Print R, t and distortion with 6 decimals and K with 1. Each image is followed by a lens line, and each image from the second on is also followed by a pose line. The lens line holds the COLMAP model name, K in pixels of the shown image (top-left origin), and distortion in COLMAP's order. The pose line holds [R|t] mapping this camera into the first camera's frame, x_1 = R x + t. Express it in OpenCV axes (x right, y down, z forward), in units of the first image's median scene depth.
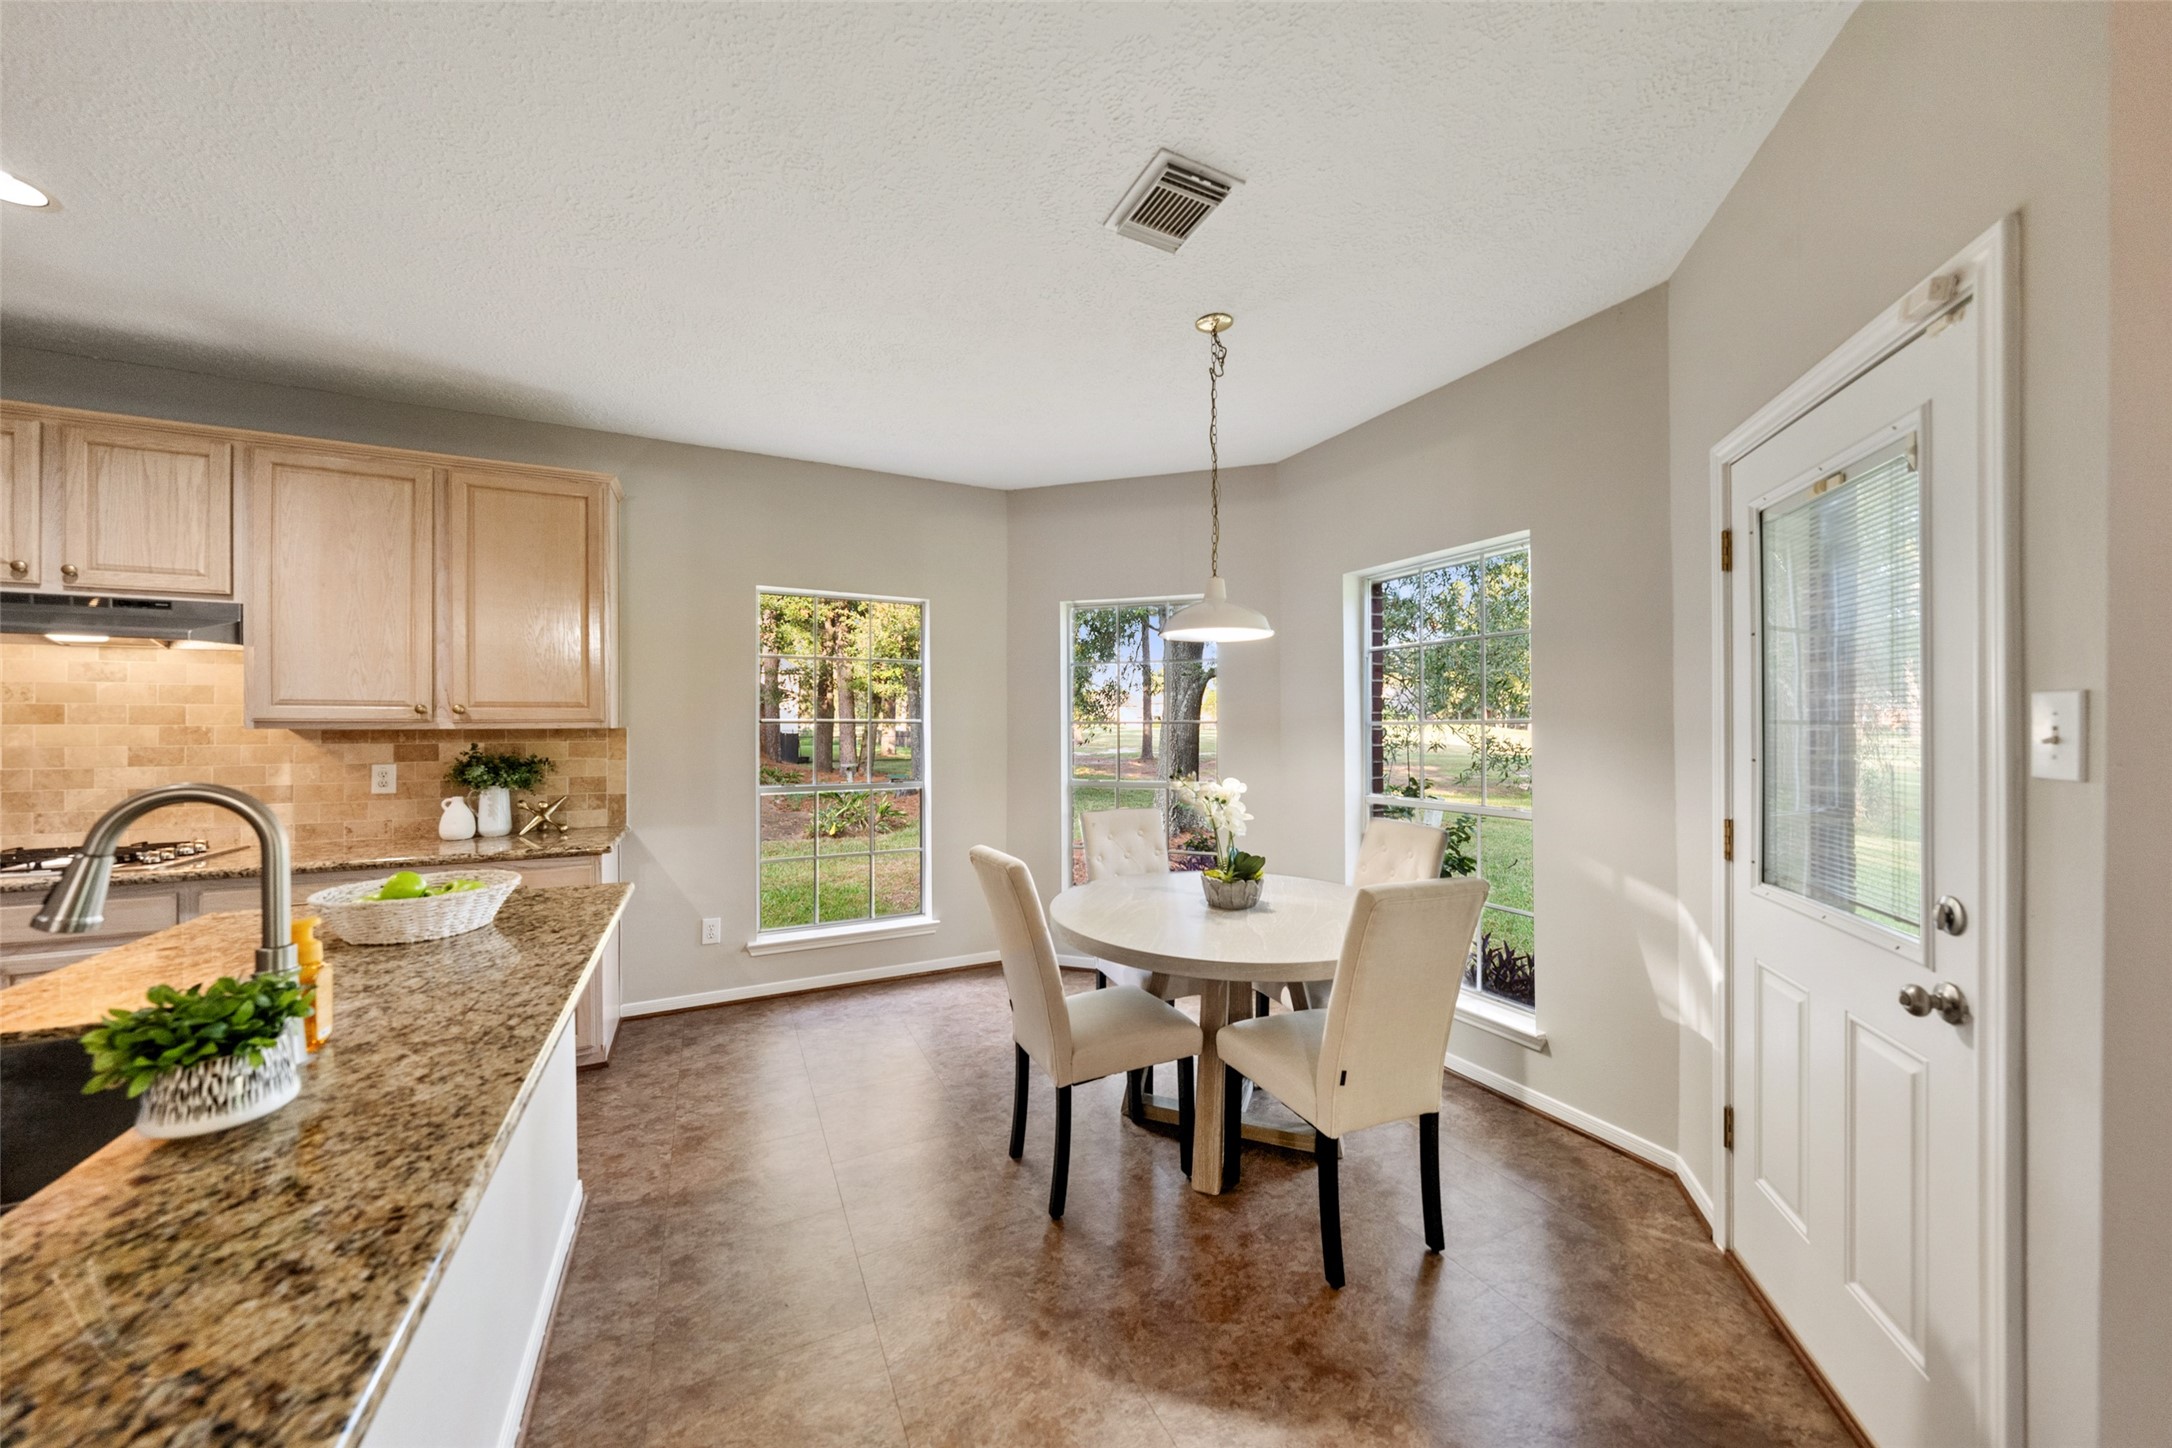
lens RADIAL K [[743.0, 0, 1076.8], [0, 743.0, 723.7], [0, 0, 1]] dist [-0.001361, 0.000072]
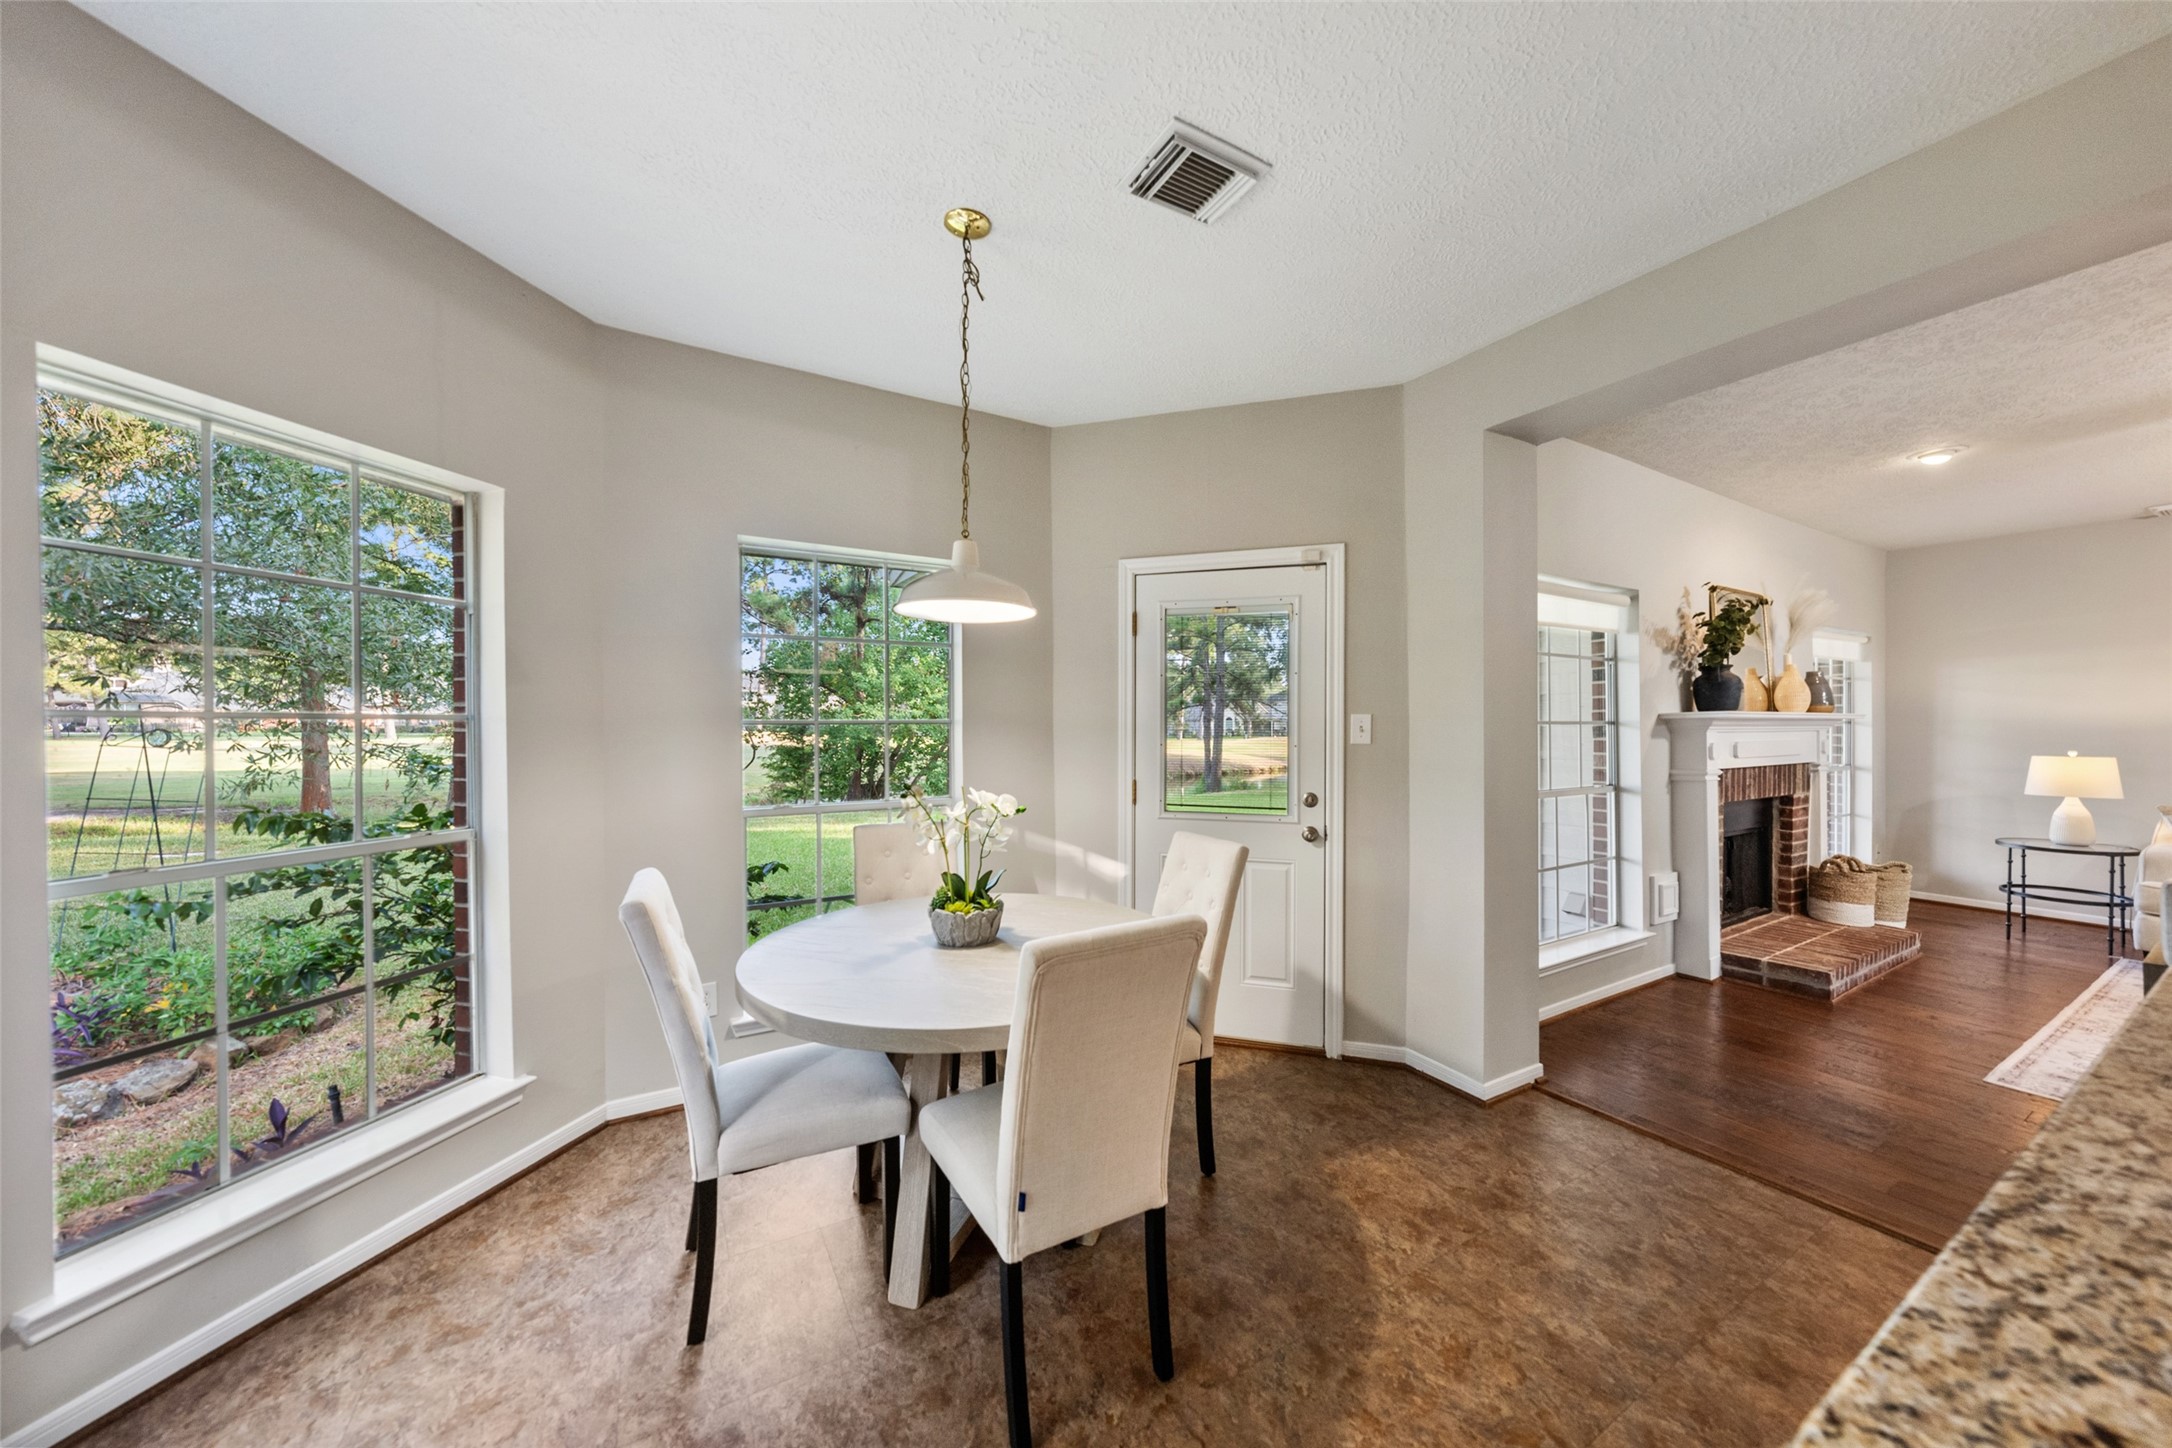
lens RADIAL K [[745.5, 0, 1080.7], [0, 745.5, 731.1], [0, 0, 1]] dist [0.000601, 0.000186]
pose [[-0.072493, -0.005388, 0.997354, -0.548900], [-0.002802, 0.999983, 0.005198, 0.003982], [-0.997365, -0.002417, -0.072507, 0.810385]]
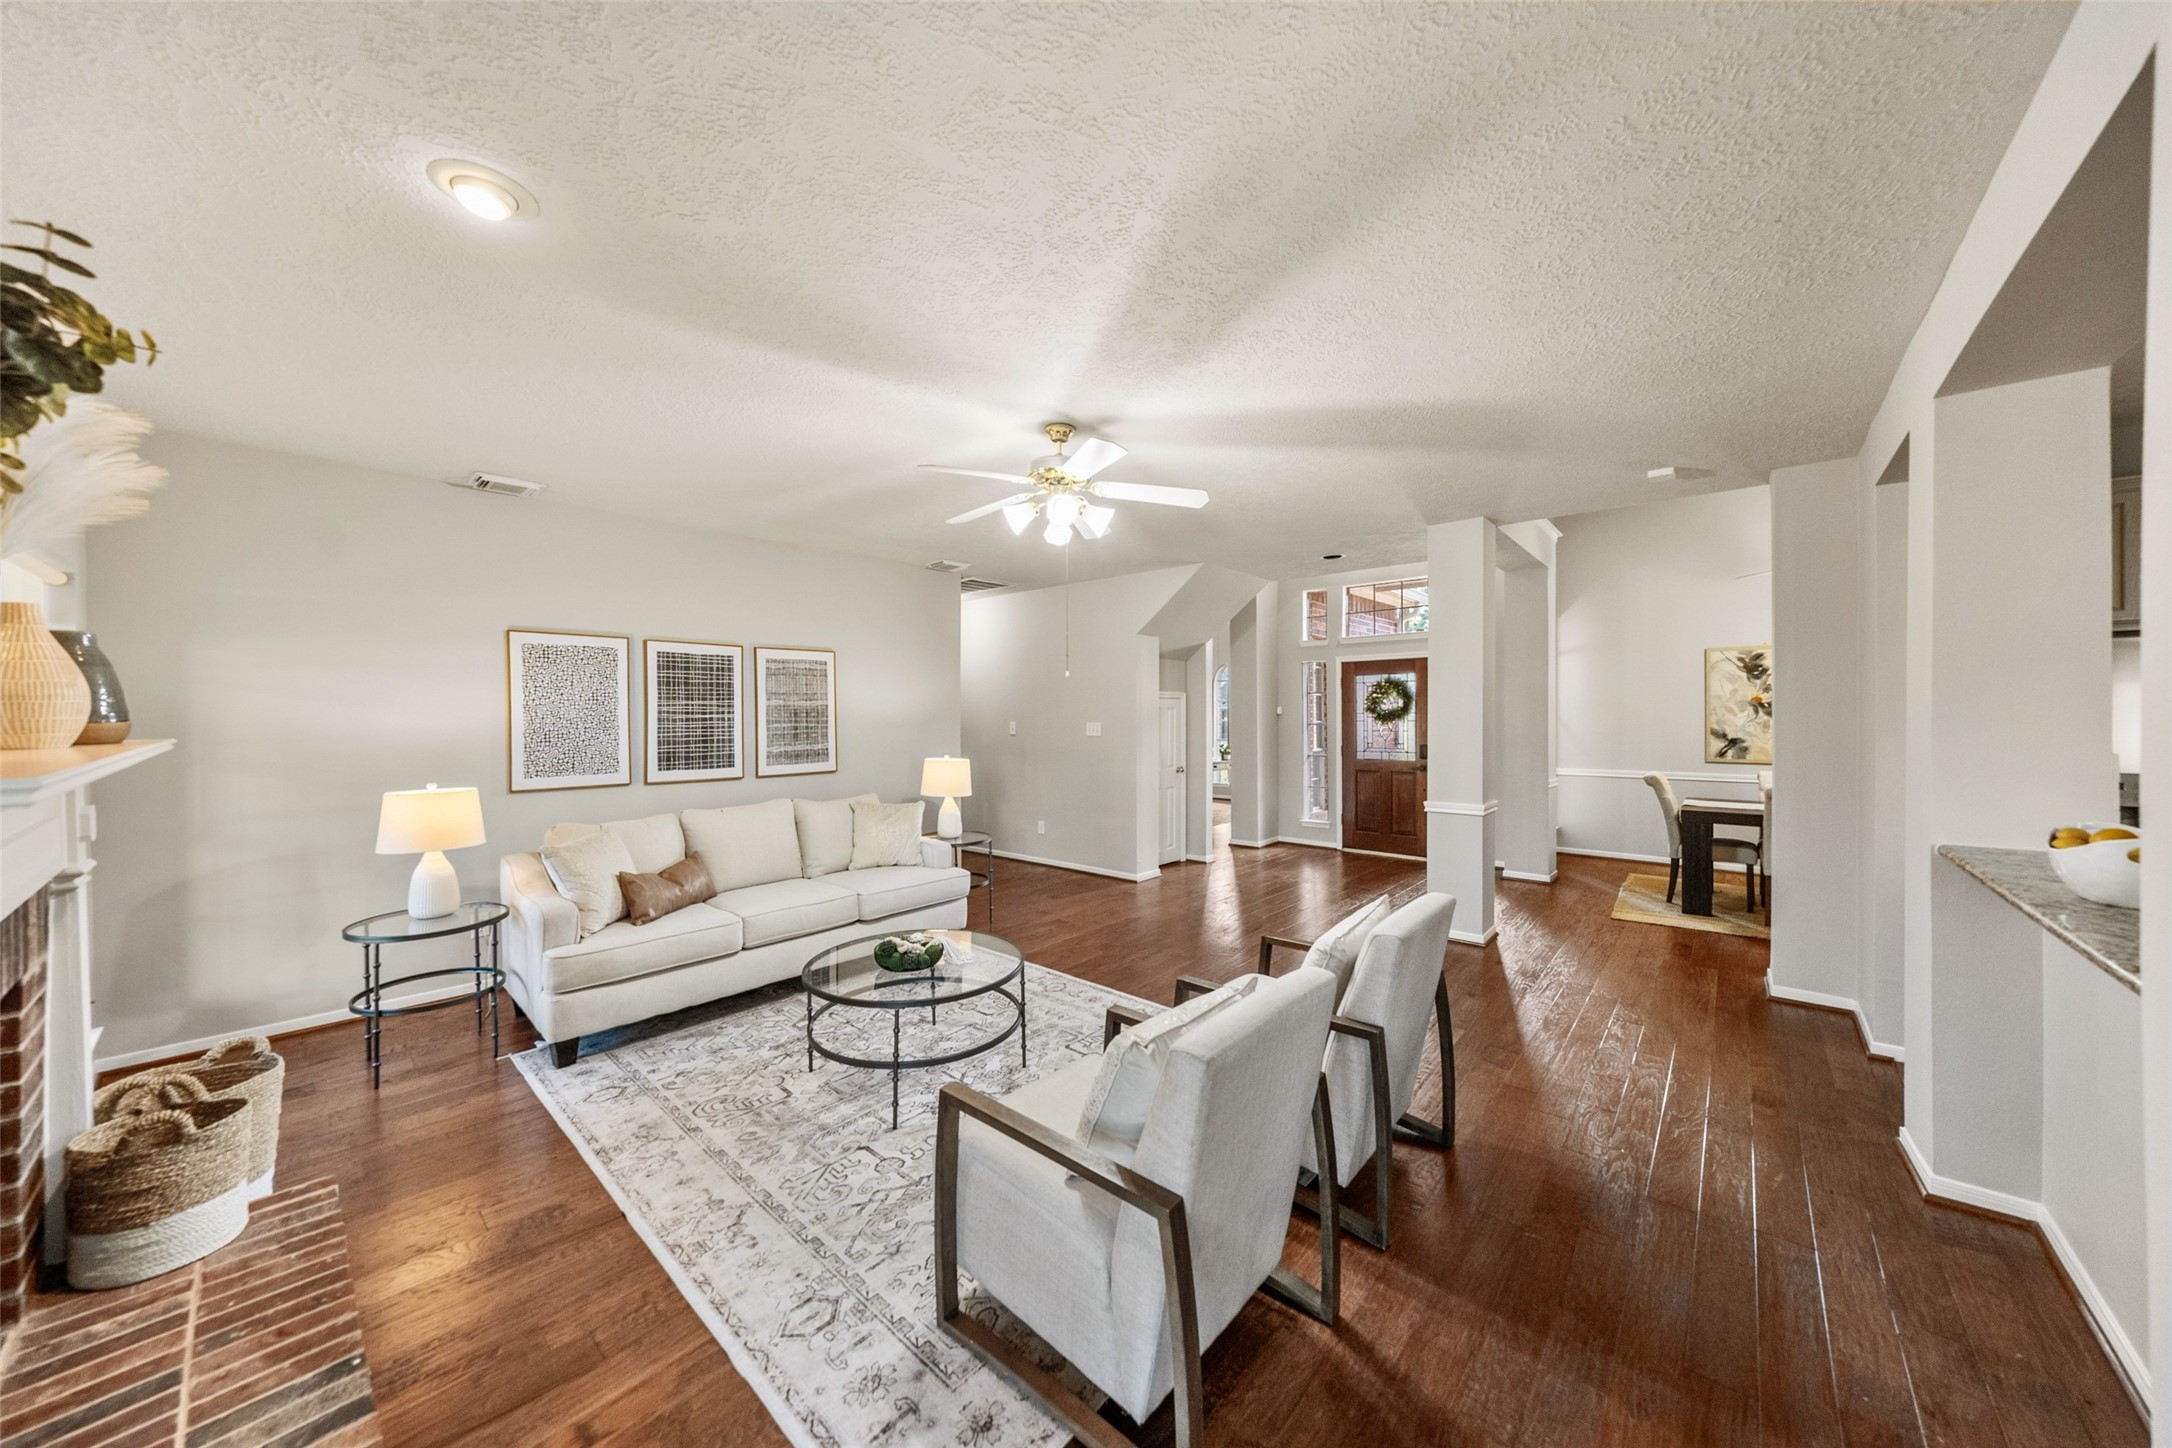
lens RADIAL K [[739.7, 0, 1079.4], [0, 739.7, 719.5], [0, 0, 1]] dist [-0.002309, 0.000367]
pose [[-0.925259, 0.008336, -0.379245, 0.409476], [0.007170, 0.999964, 0.004485, -0.045934], [0.379269, 0.001431, -0.925285, -0.017590]]
